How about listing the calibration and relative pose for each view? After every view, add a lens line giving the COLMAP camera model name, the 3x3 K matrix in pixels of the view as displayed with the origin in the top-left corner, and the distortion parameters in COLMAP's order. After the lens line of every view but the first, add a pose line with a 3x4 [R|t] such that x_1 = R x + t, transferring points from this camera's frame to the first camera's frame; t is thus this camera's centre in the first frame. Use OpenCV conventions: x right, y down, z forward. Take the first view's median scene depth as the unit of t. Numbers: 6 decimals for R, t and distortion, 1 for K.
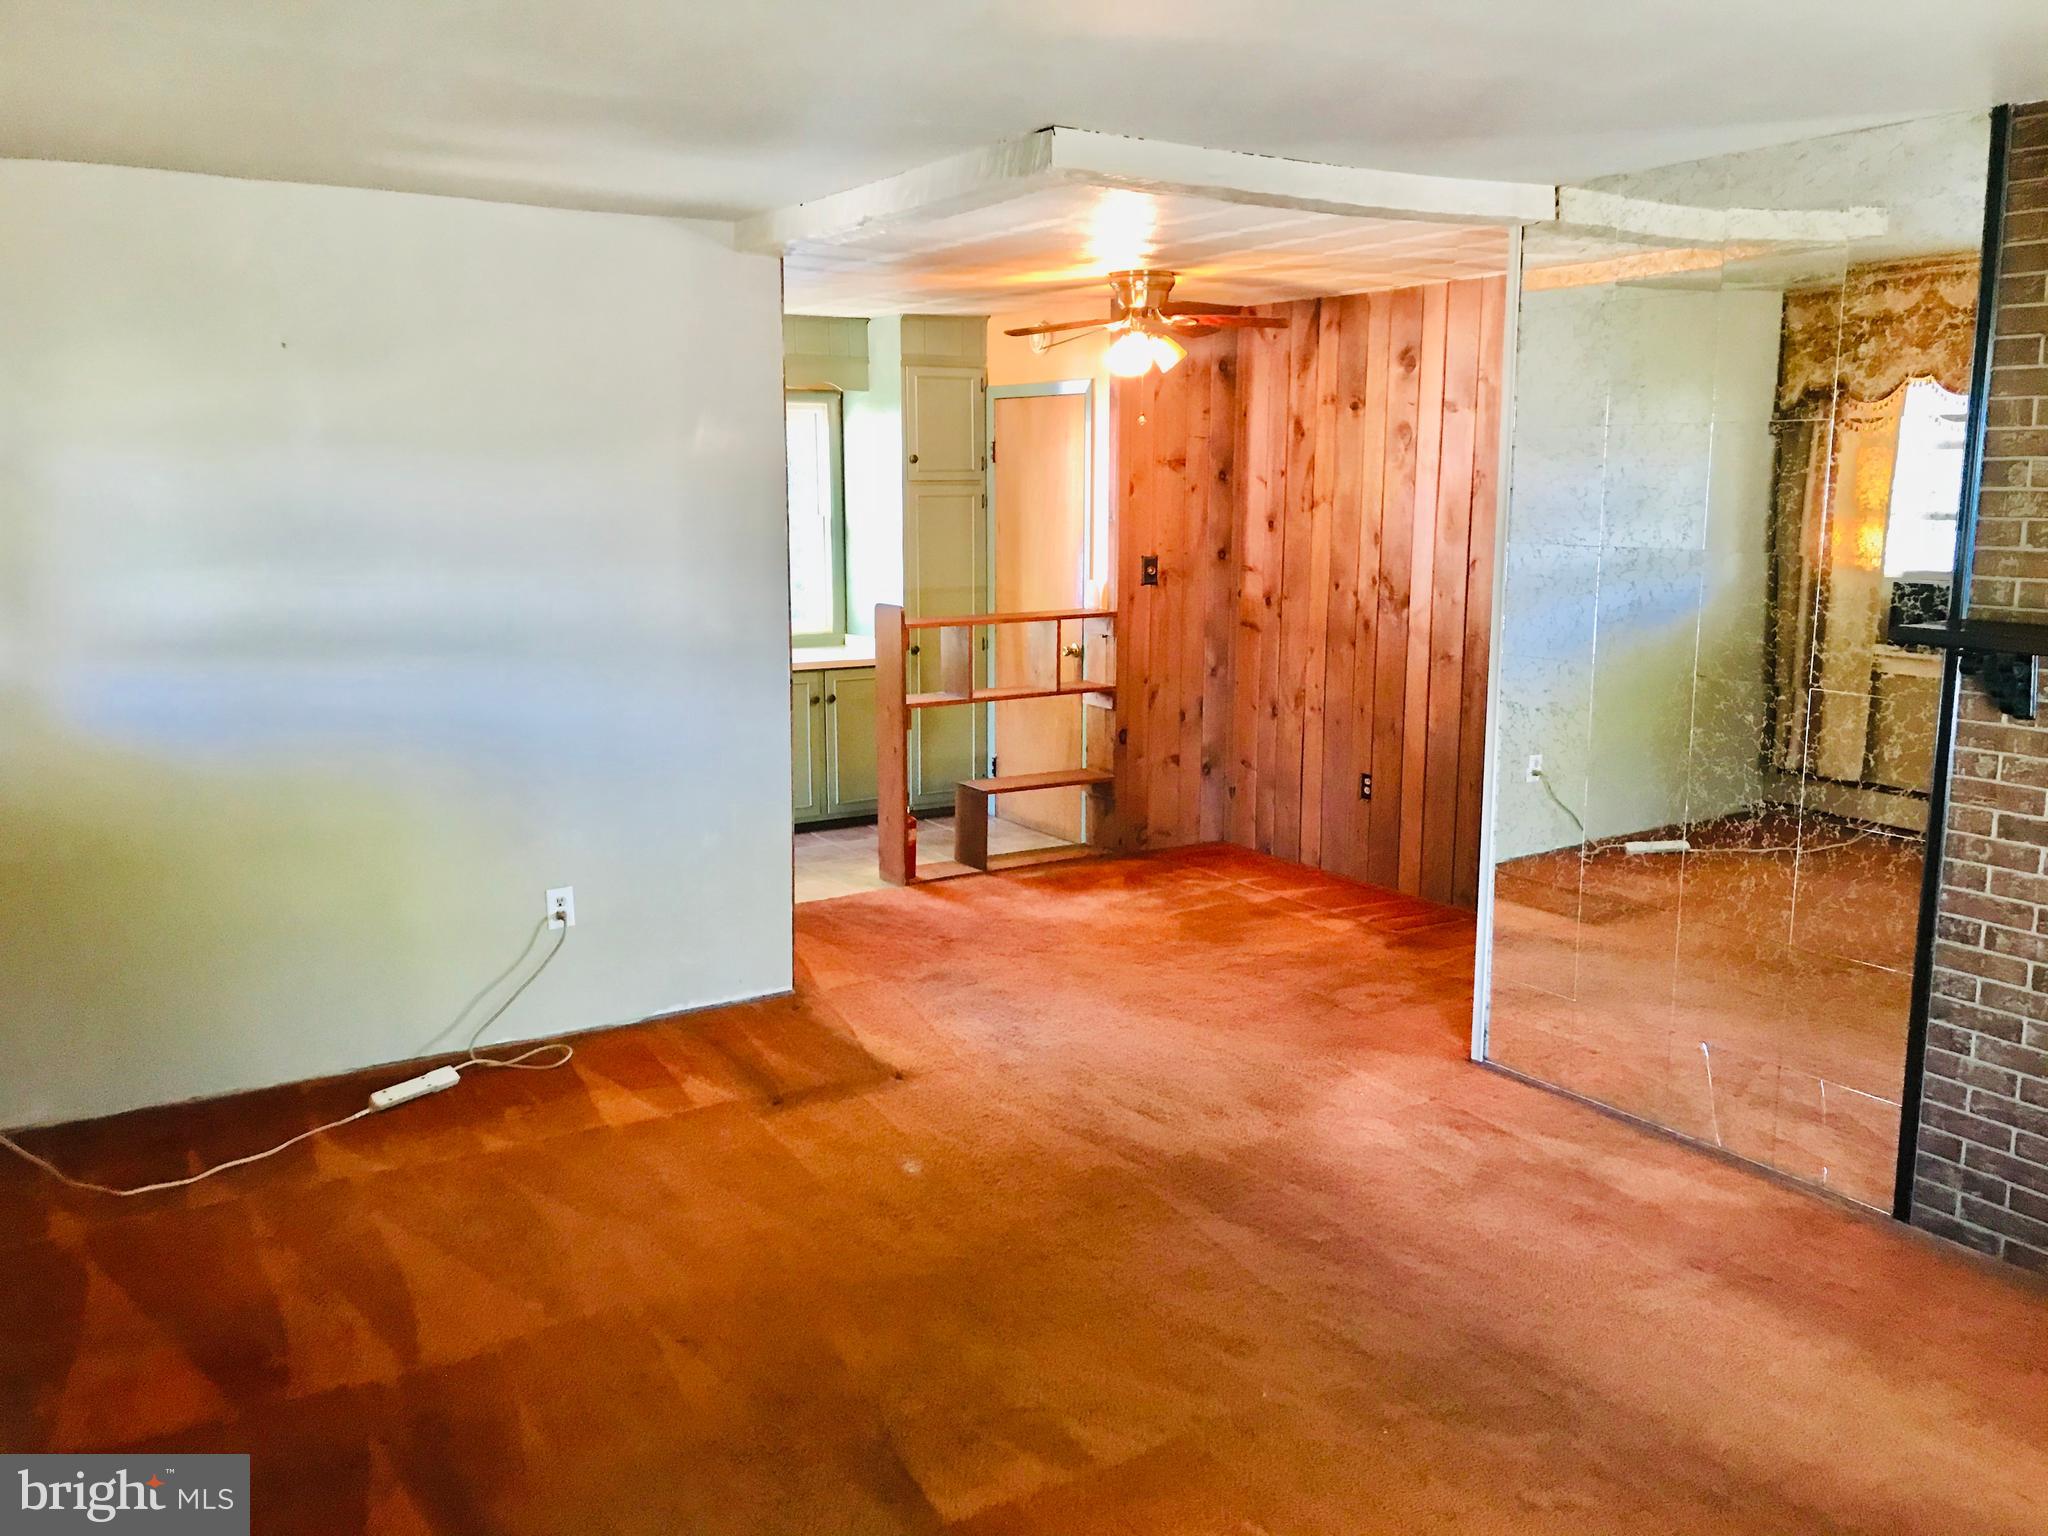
lens RADIAL K [[1675.9, 0, 1024.4], [0, 1675.9, 750.3], [0, 0, 1]] dist [0.045950, -0.049927]
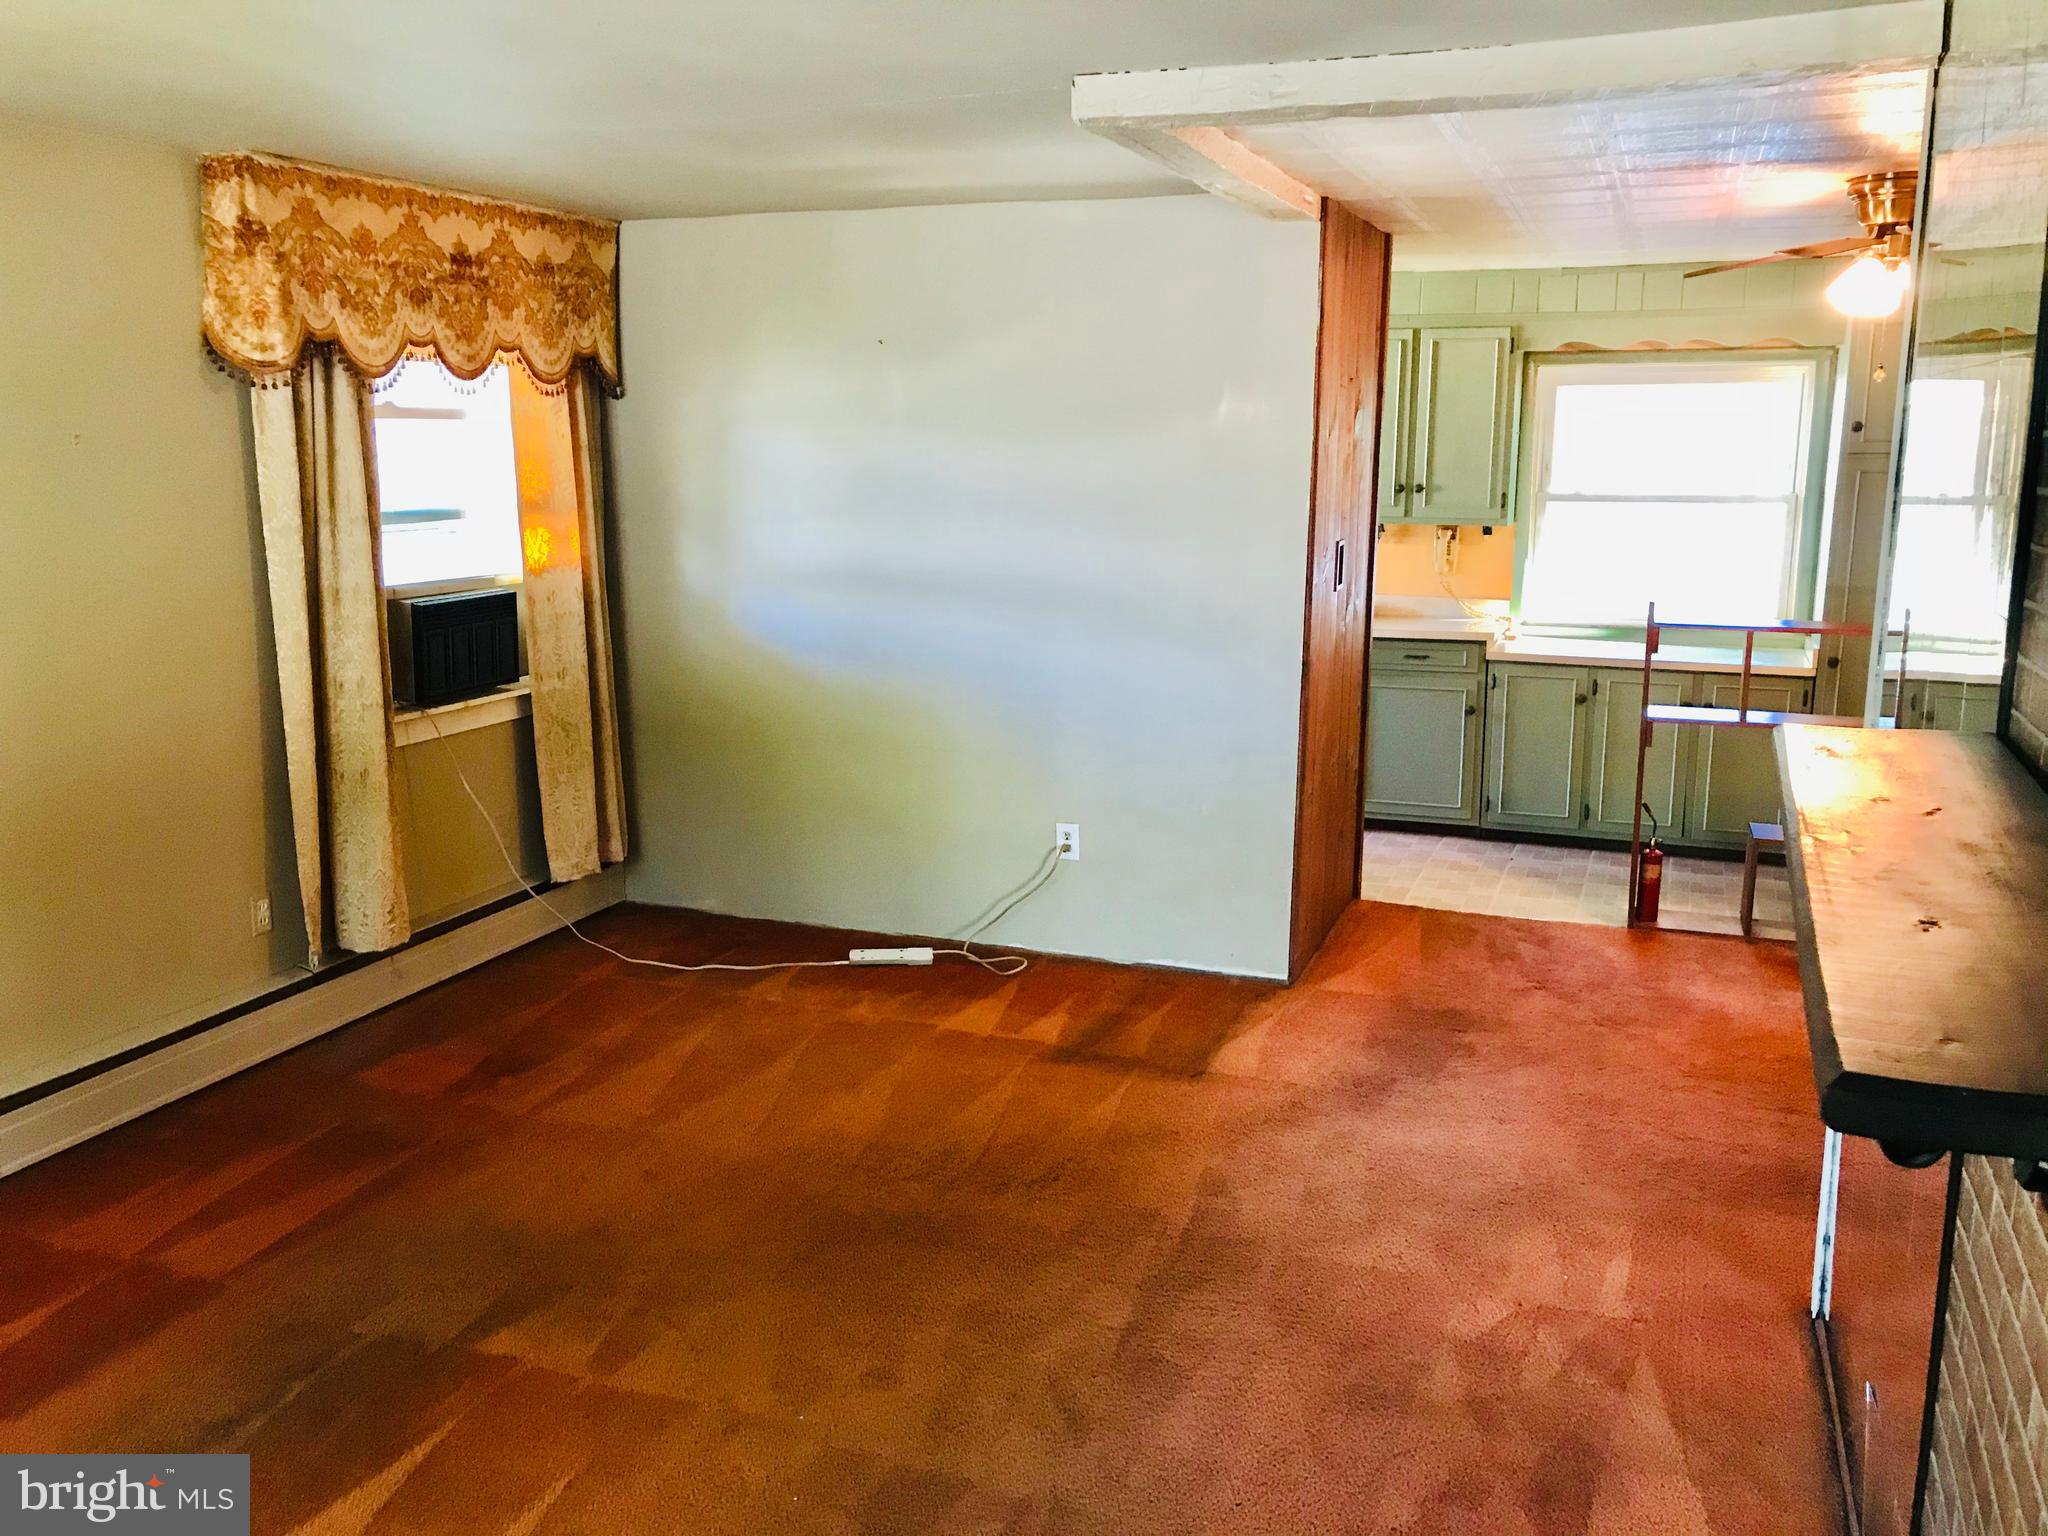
lens RADIAL K [[1675.9, 0, 1024.4], [0, 1675.9, 750.3], [0, 0, 1]] dist [0.045950, -0.049927]
pose [[0.602823, 0.150645, -0.783525, 0.612944], [-0.136611, 0.987000, 0.084661, -0.059606], [0.786093, 0.056002, 0.615566, 0.329481]]
